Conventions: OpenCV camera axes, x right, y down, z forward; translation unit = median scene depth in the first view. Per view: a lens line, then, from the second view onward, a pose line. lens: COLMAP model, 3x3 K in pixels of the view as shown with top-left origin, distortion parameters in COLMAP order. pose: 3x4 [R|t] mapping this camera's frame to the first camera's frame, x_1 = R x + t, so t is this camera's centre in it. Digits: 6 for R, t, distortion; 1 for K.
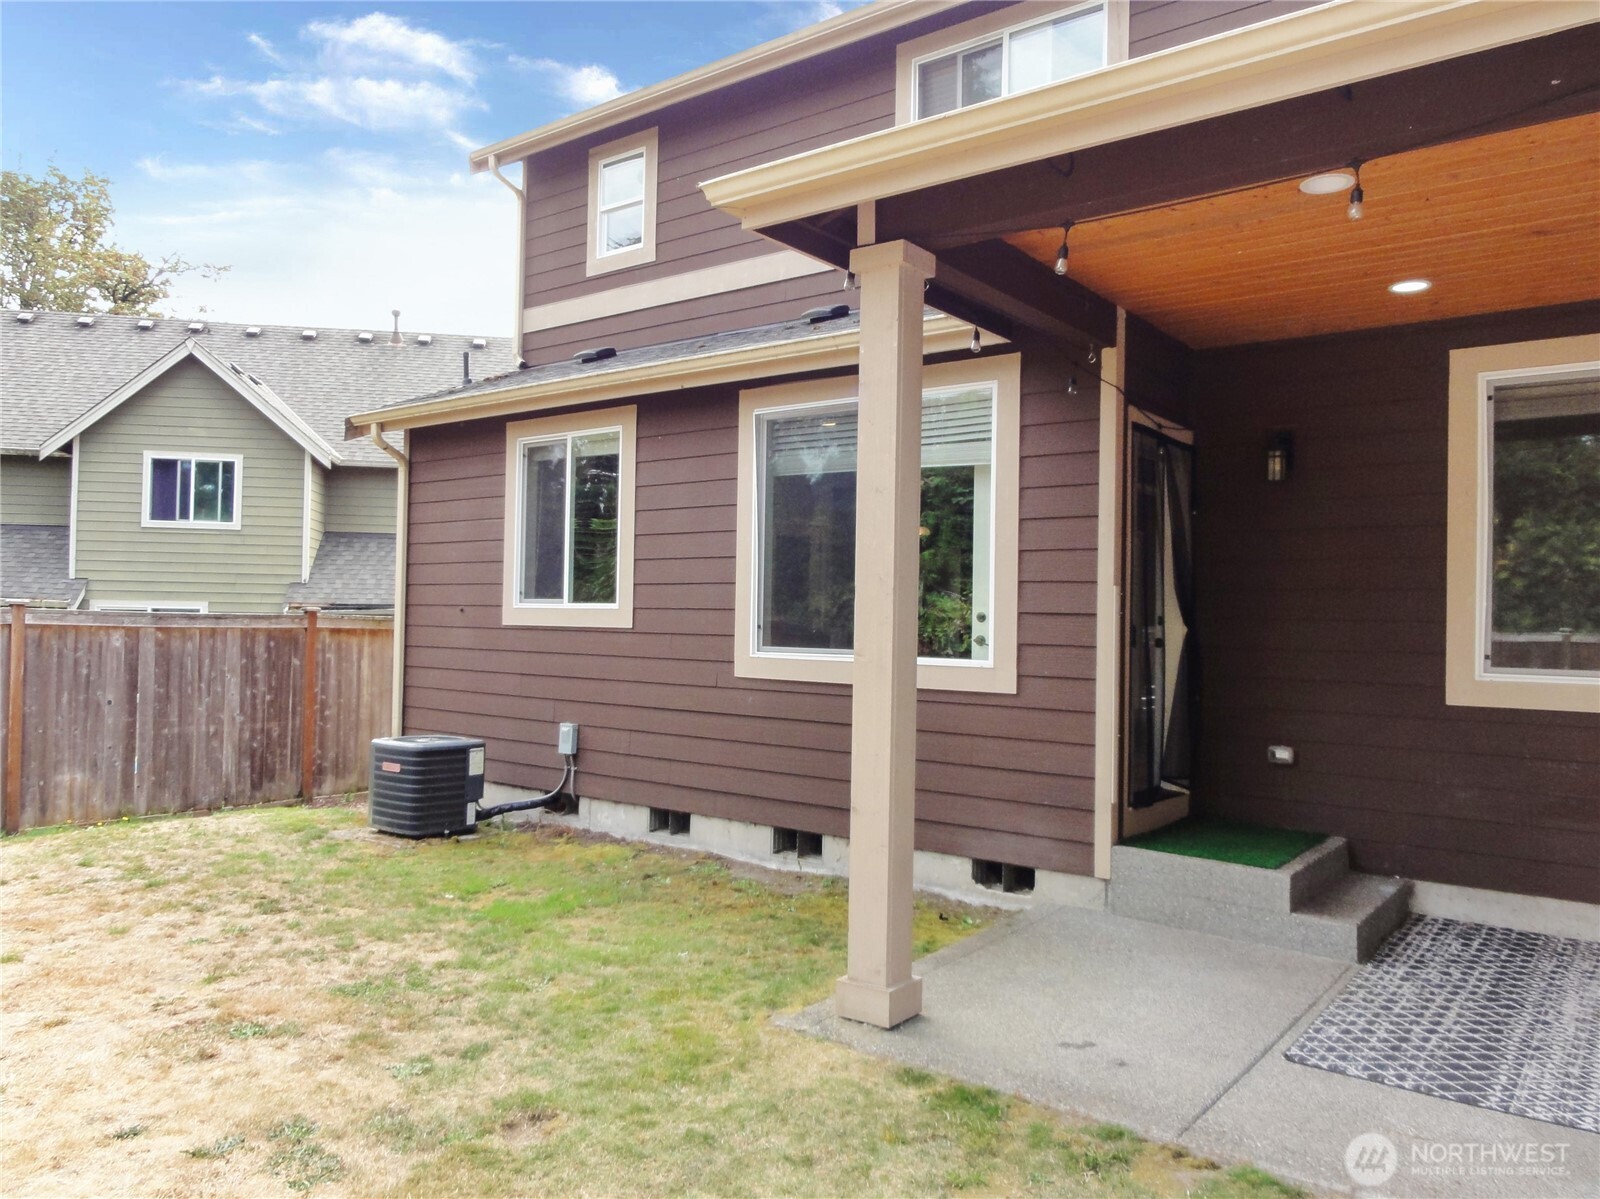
lens RADIAL K [[1157.6, 0, 800.0], [0, 1157.6, 599.5], [0, 0, 1]] dist [0.005599, -0.003321]
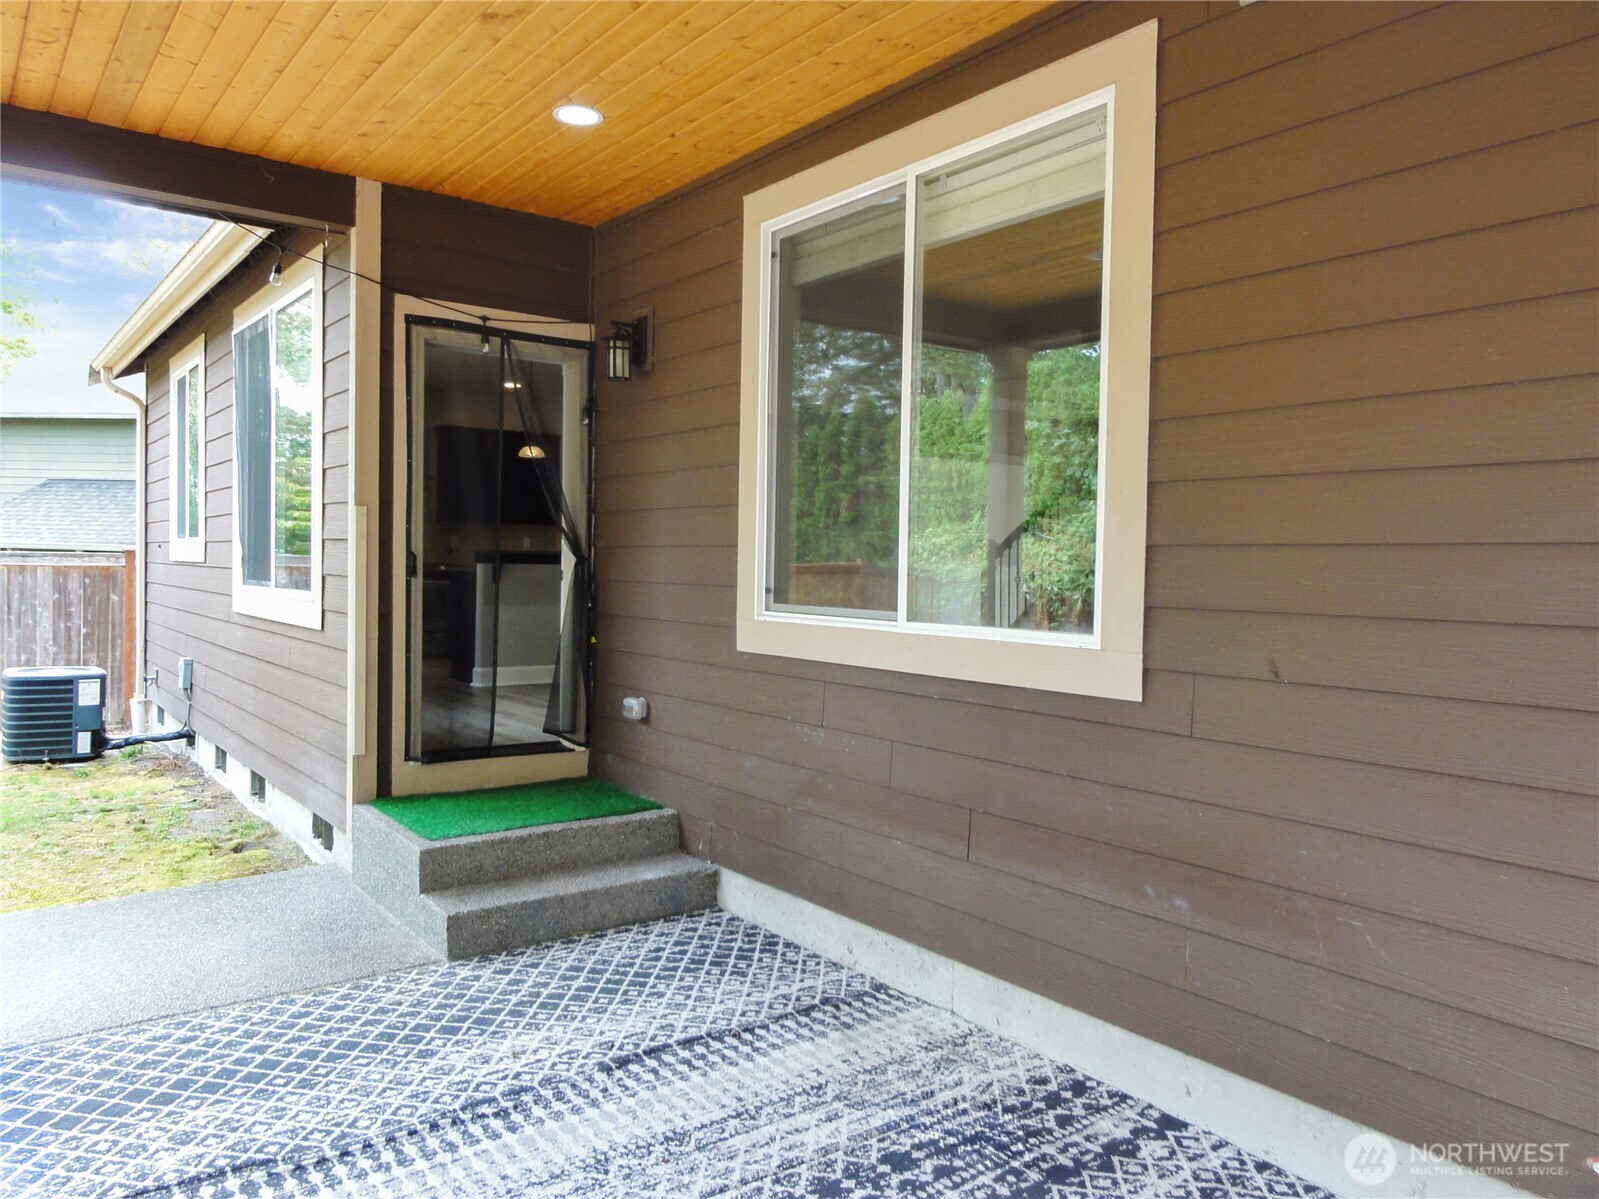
lens RADIAL K [[1156.9, 0, 799.5], [0, 1156.9, 599.5], [0, 0, 1]] dist [0.005599, -0.003321]
pose [[0.962169, 0.007292, -0.272354, 0.822237], [0.004472, 0.999084, 0.042547, 0.022657], [0.272415, -0.042155, 0.961256, 0.255545]]
